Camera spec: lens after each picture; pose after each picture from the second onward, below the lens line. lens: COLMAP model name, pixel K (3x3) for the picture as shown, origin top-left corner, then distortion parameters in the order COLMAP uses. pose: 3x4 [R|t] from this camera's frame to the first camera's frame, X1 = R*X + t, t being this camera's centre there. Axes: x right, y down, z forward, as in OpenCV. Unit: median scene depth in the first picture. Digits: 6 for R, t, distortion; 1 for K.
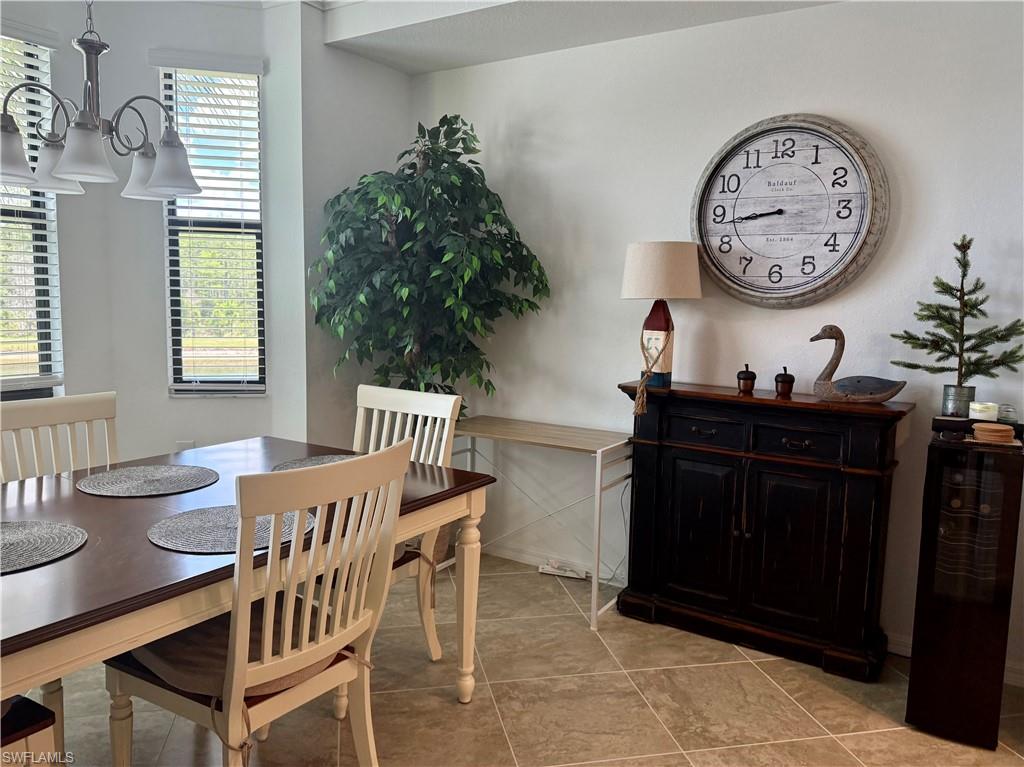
lens RADIAL K [[774.5, 0, 512.0], [0, 774.5, 383.5], [0, 0, 1]] dist [0.049411, -0.083215]
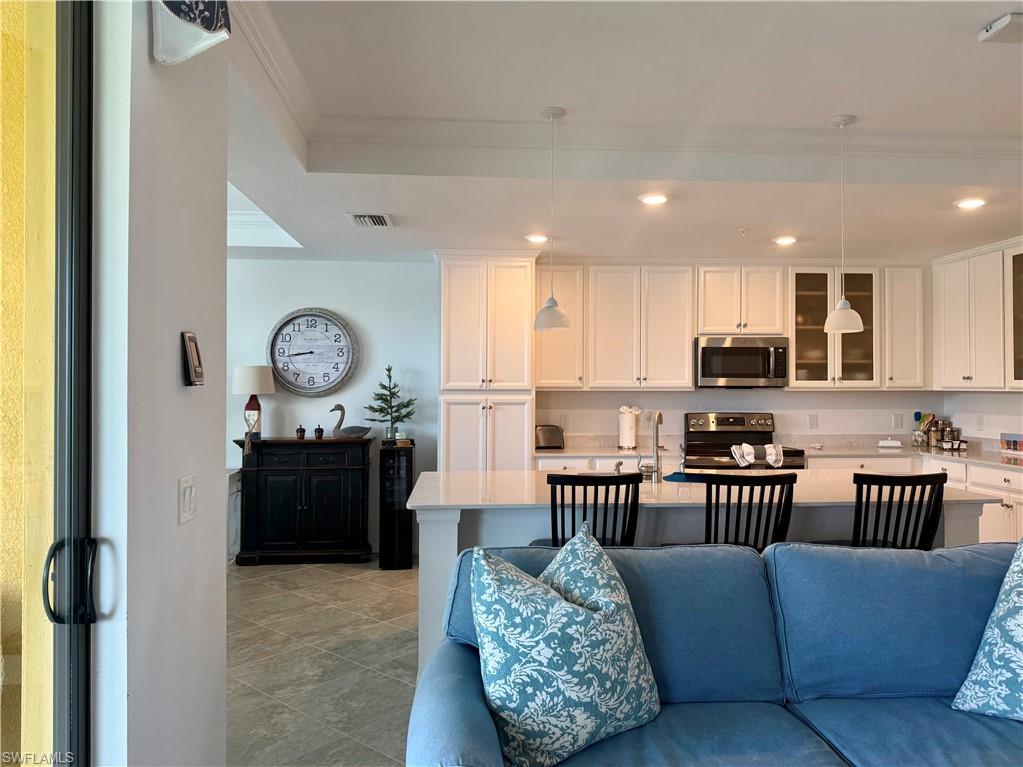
lens RADIAL K [[723.7, 0, 511.5], [0, 723.7, 383.5], [0, 0, 1]] dist [0.137259, -0.158552]
pose [[0.797165, -0.021797, 0.603367, -0.442846], [0.089570, 0.992559, -0.082484, 0.080895], [-0.597080, 0.119797, 0.793186, -0.933457]]
